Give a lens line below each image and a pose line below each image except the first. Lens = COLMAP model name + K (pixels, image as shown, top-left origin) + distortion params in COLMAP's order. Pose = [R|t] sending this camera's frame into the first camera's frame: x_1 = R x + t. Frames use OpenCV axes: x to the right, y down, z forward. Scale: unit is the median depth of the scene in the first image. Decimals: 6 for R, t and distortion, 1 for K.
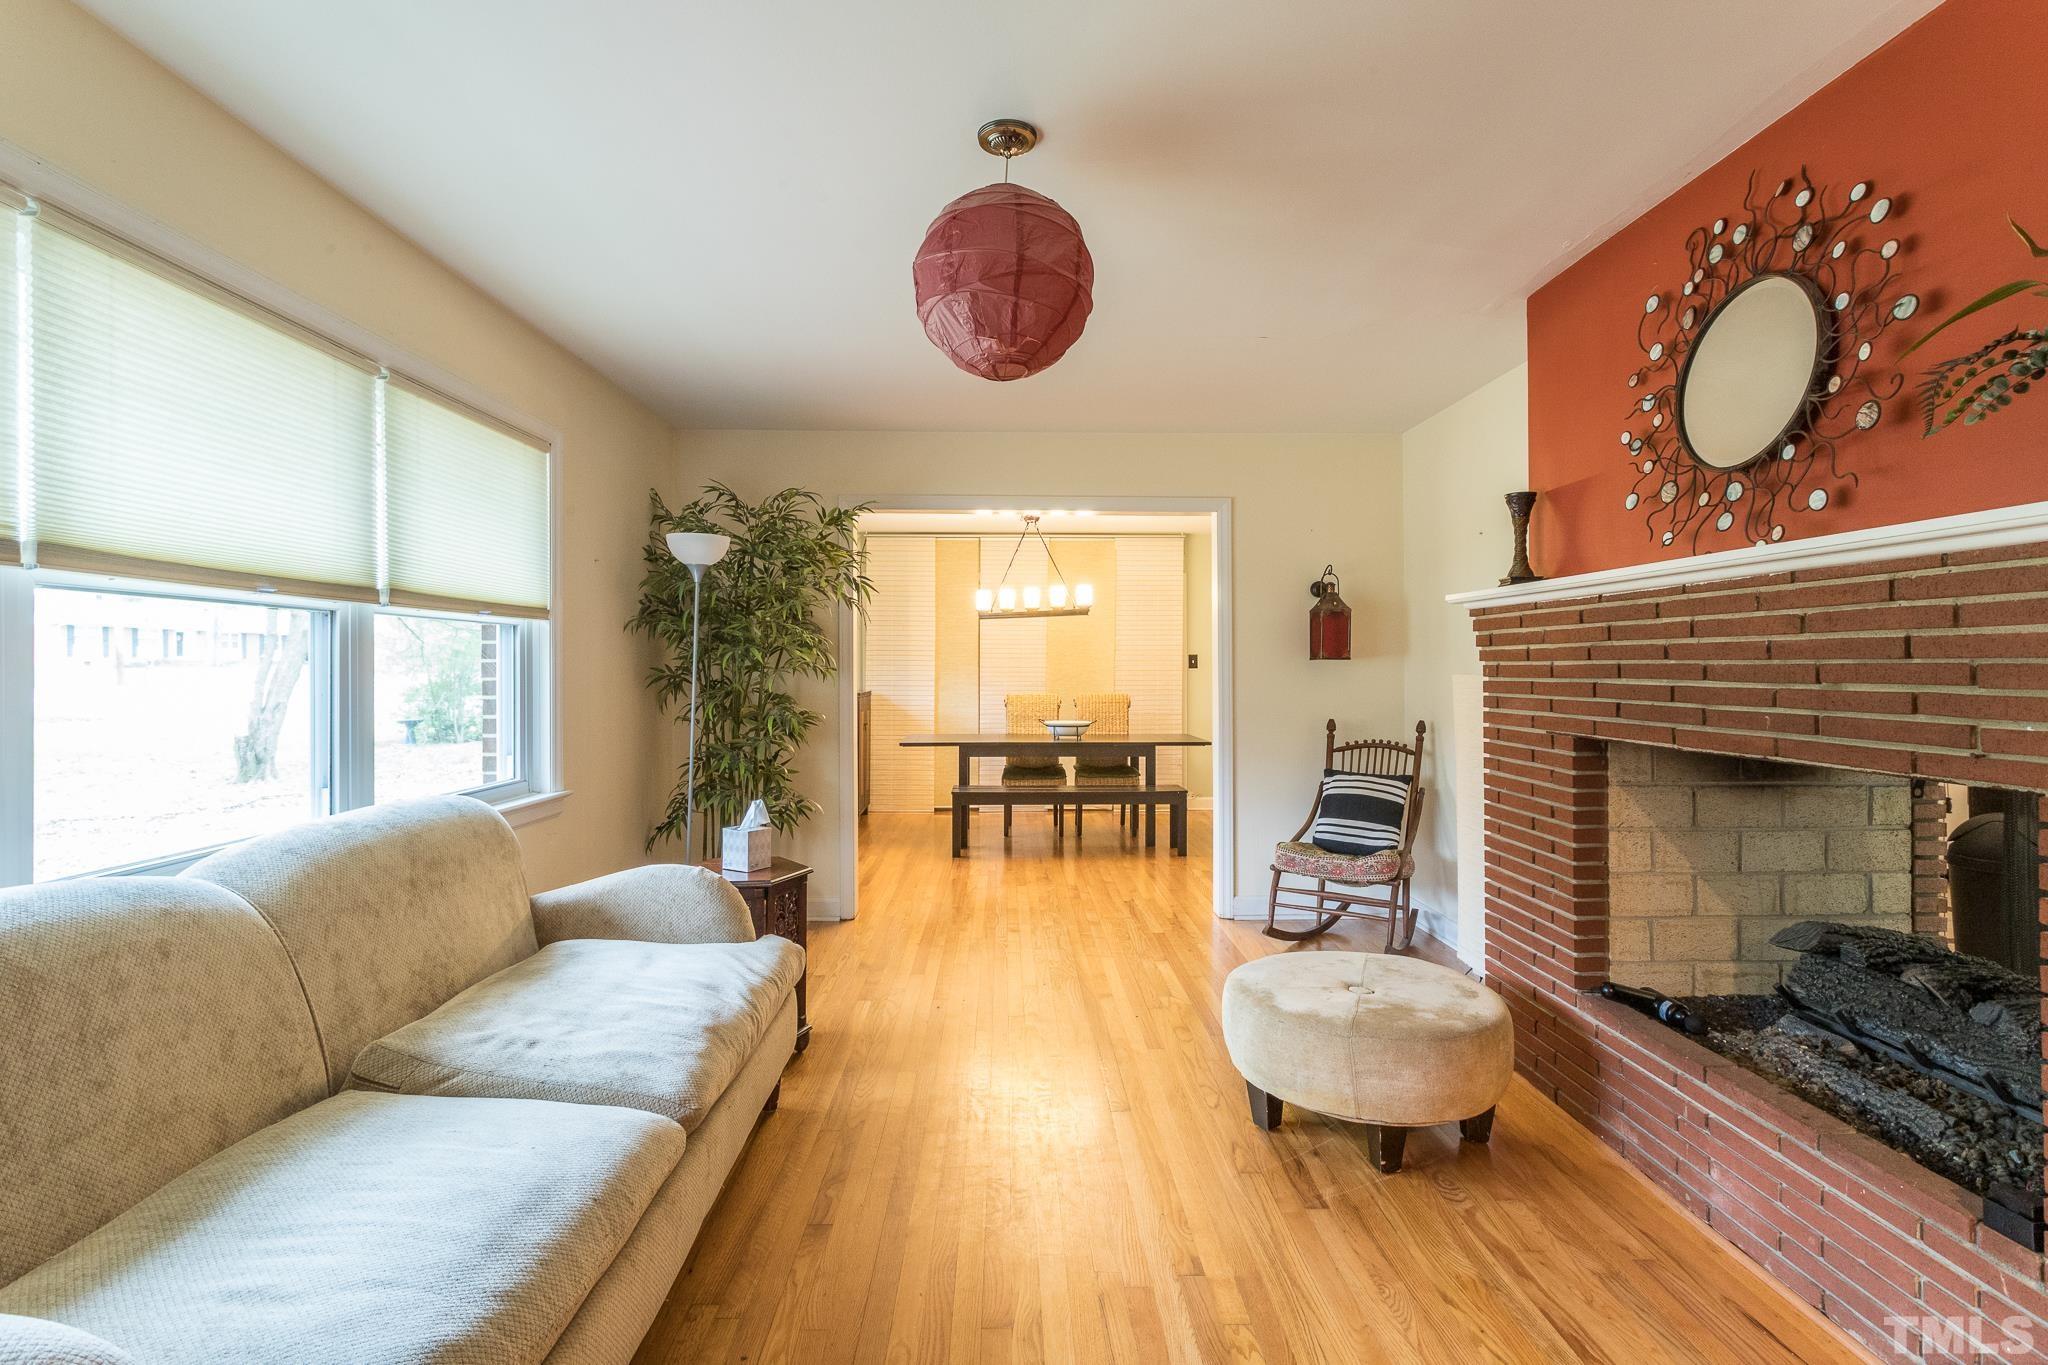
lens RADIAL K [[970.6, 0, 1024.0], [0, 970.6, 682.5], [0, 0, 1]] dist [0.000147, 0.000871]
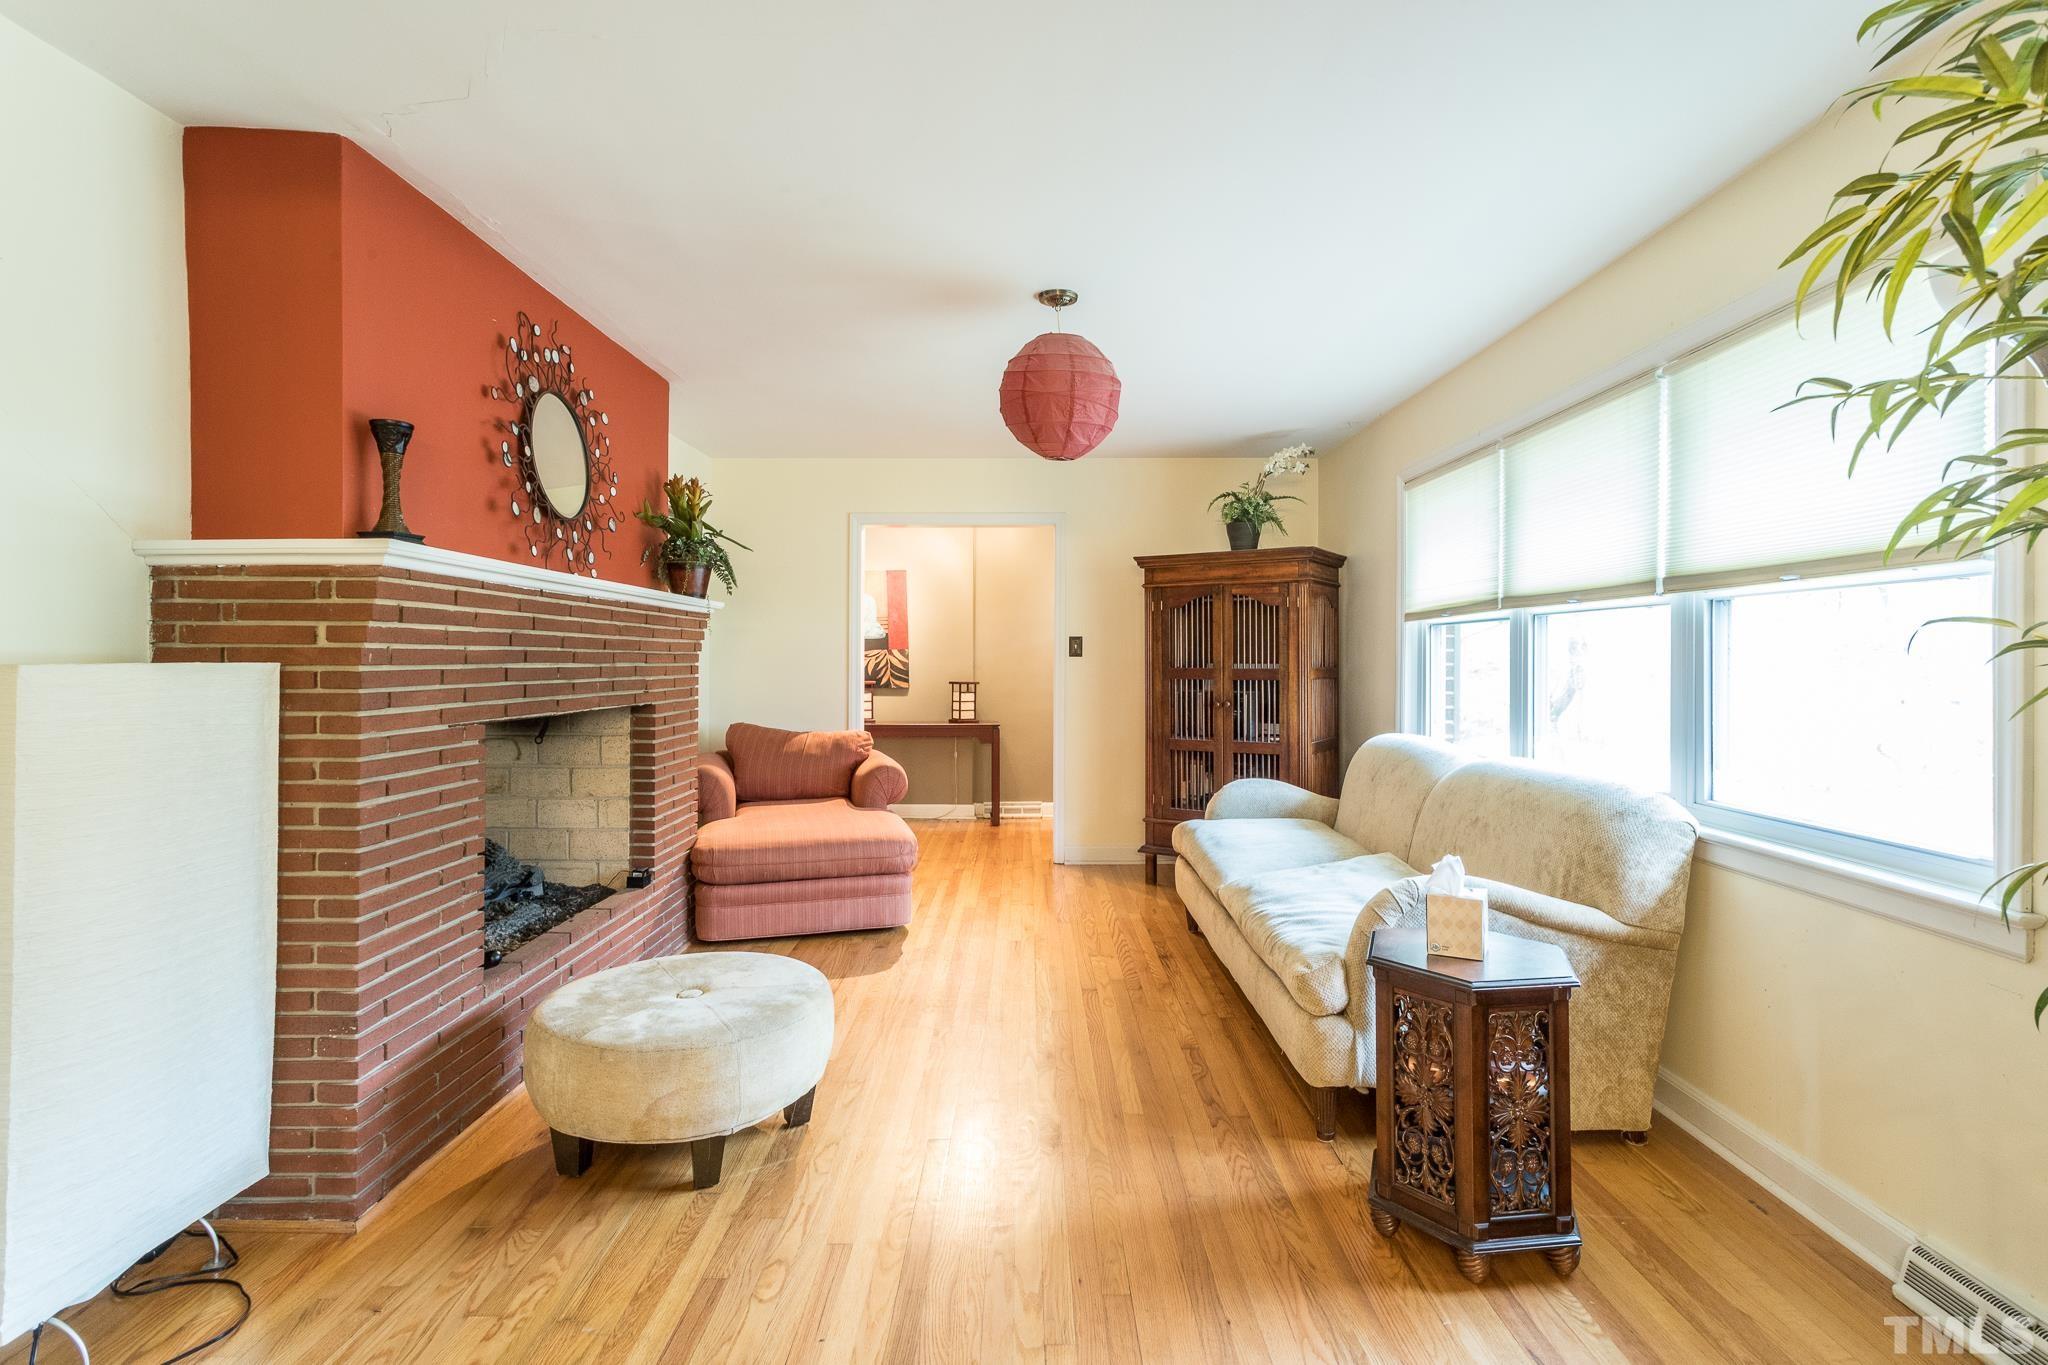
lens RADIAL K [[970.6, 0, 1024.0], [0, 970.6, 682.5], [0, 0, 1]] dist [0.000147, 0.000871]
pose [[-0.999574, -0.001765, 0.029131, -0.006070], [-0.000620, 0.999229, 0.039255, -0.025631], [-0.029177, 0.039221, -0.998805, 2.068118]]
